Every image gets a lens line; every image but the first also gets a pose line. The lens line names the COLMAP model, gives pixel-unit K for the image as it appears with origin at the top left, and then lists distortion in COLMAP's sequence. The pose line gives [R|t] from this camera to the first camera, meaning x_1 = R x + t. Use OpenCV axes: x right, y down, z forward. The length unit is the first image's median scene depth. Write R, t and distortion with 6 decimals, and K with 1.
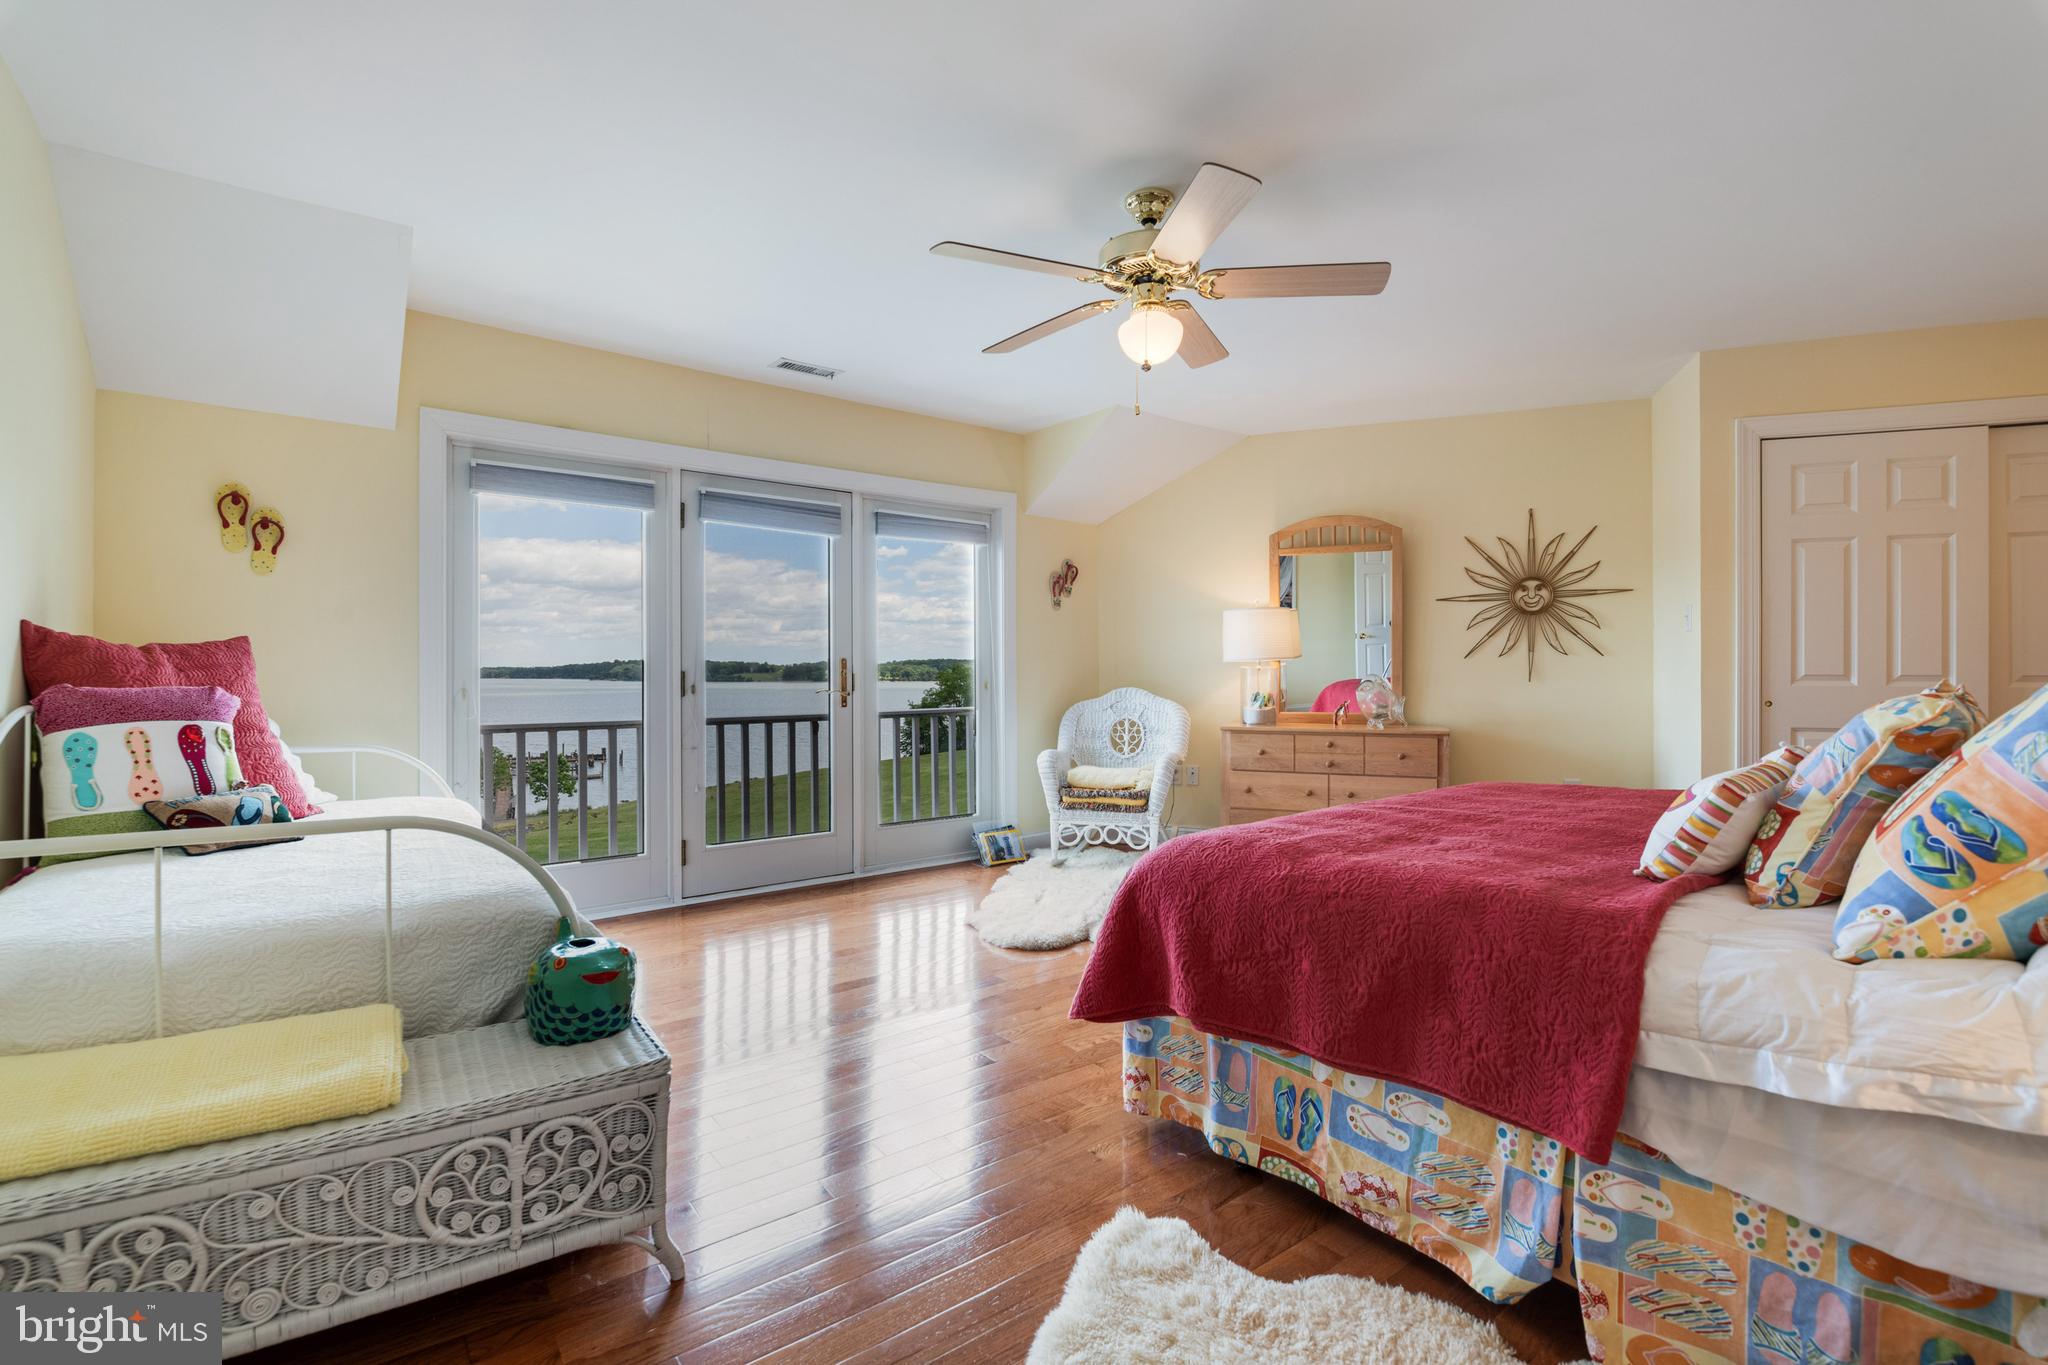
lens RADIAL K [[915.4, 0, 1023.4], [0, 915.4, 681.3], [0, 0, 1]] dist [-0.003747, -0.002342]
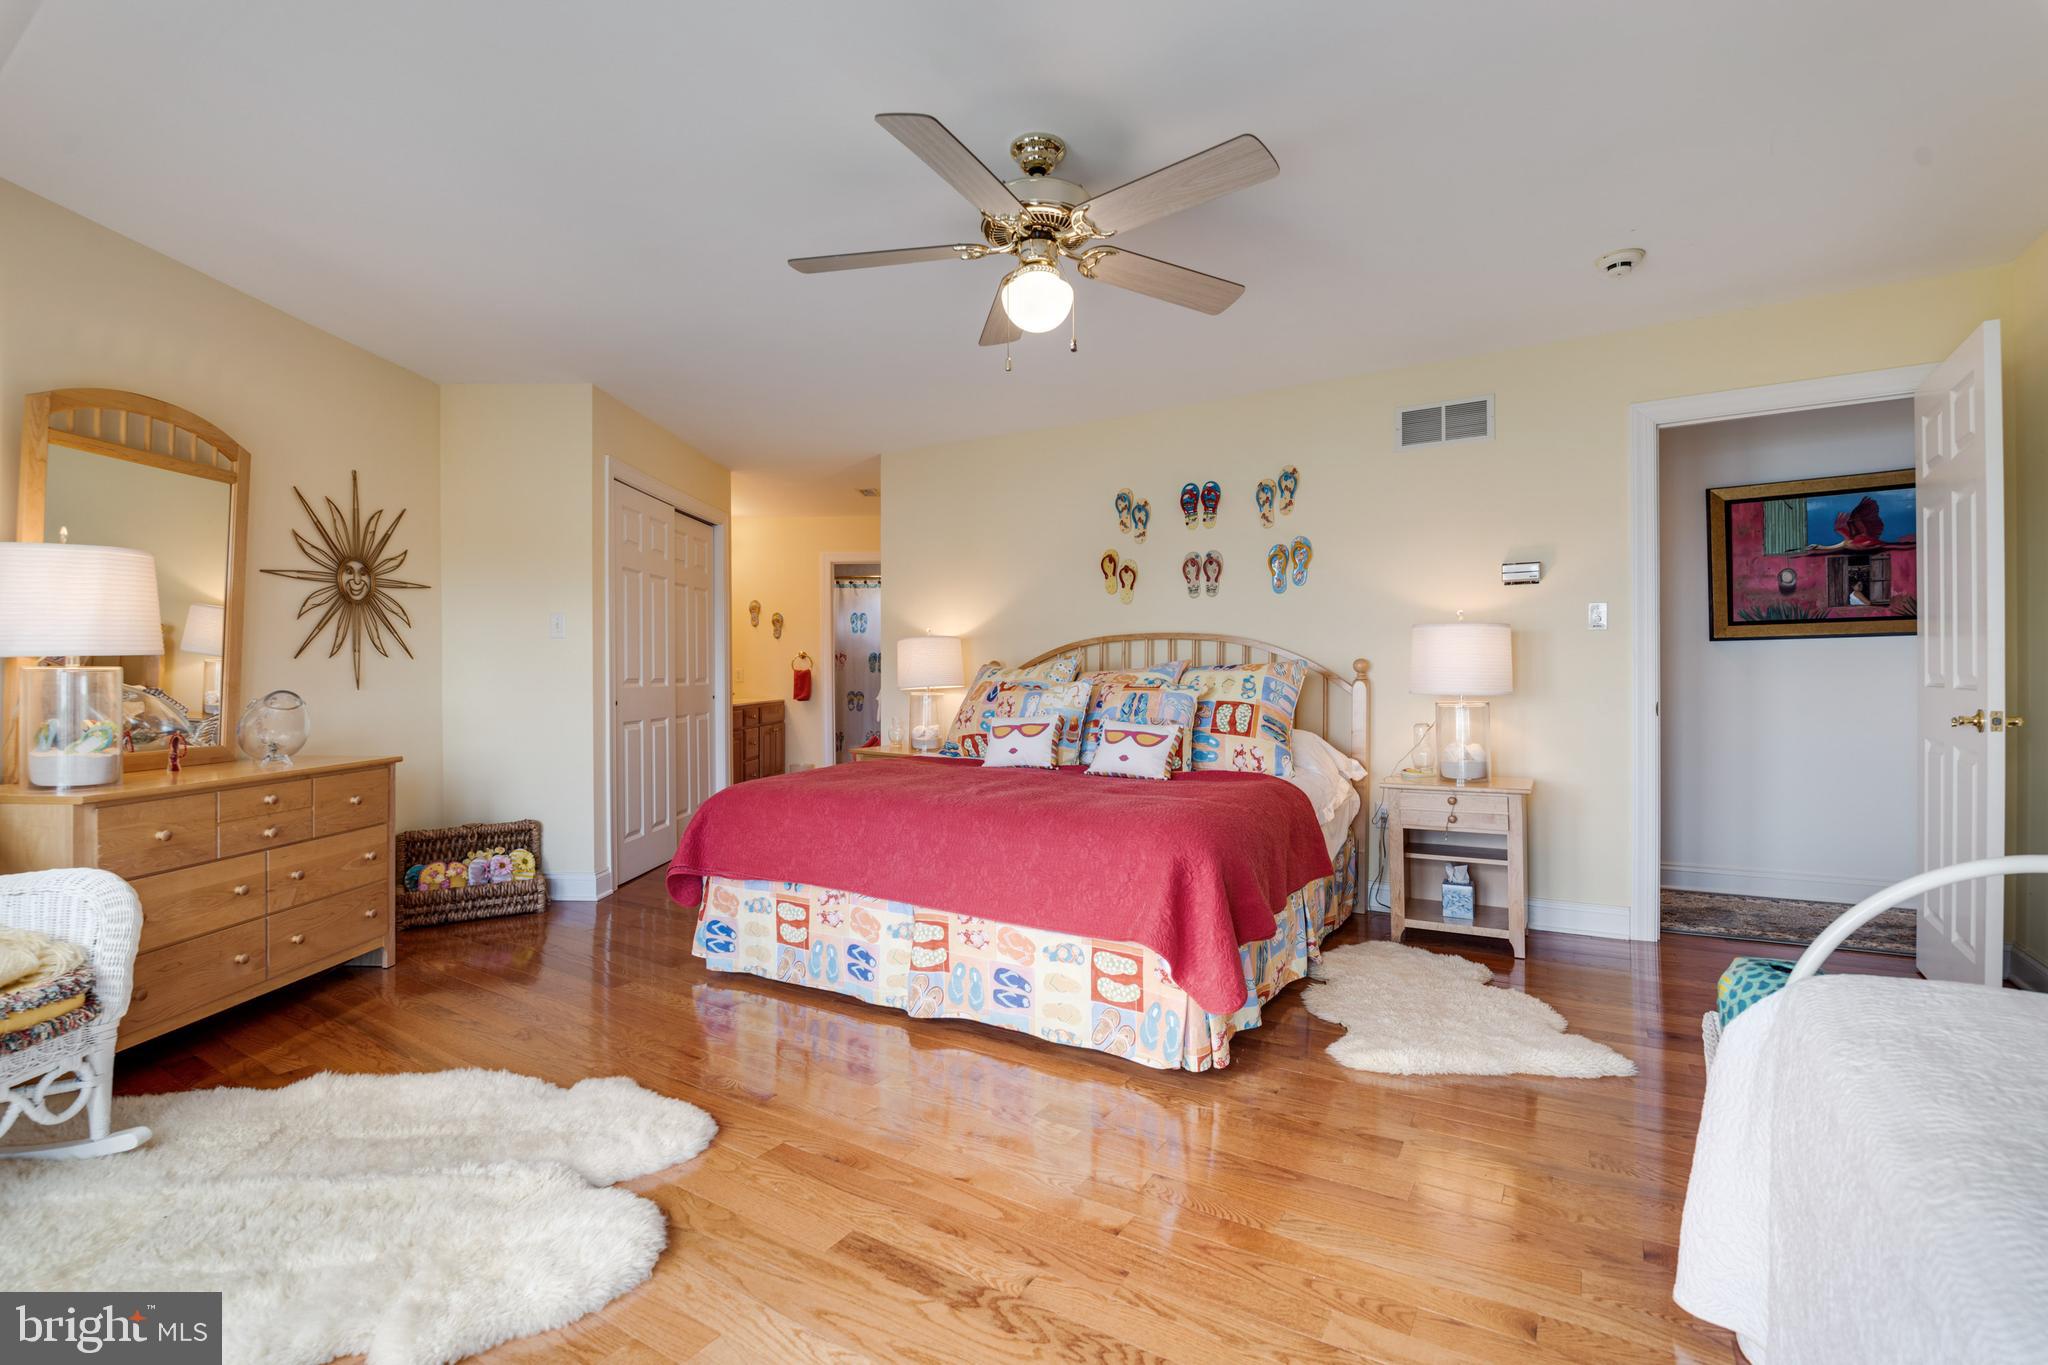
lens RADIAL K [[915.4, 0, 1022.9], [0, 915.4, 677.7], [0, 0, 1]] dist [-0.003747, -0.002342]
pose [[-0.315596, -0.000547, 0.948893, -0.369014], [0.005944, 0.999979, 0.002554, -0.008817], [-0.948875, 0.006446, -0.315587, 0.703558]]
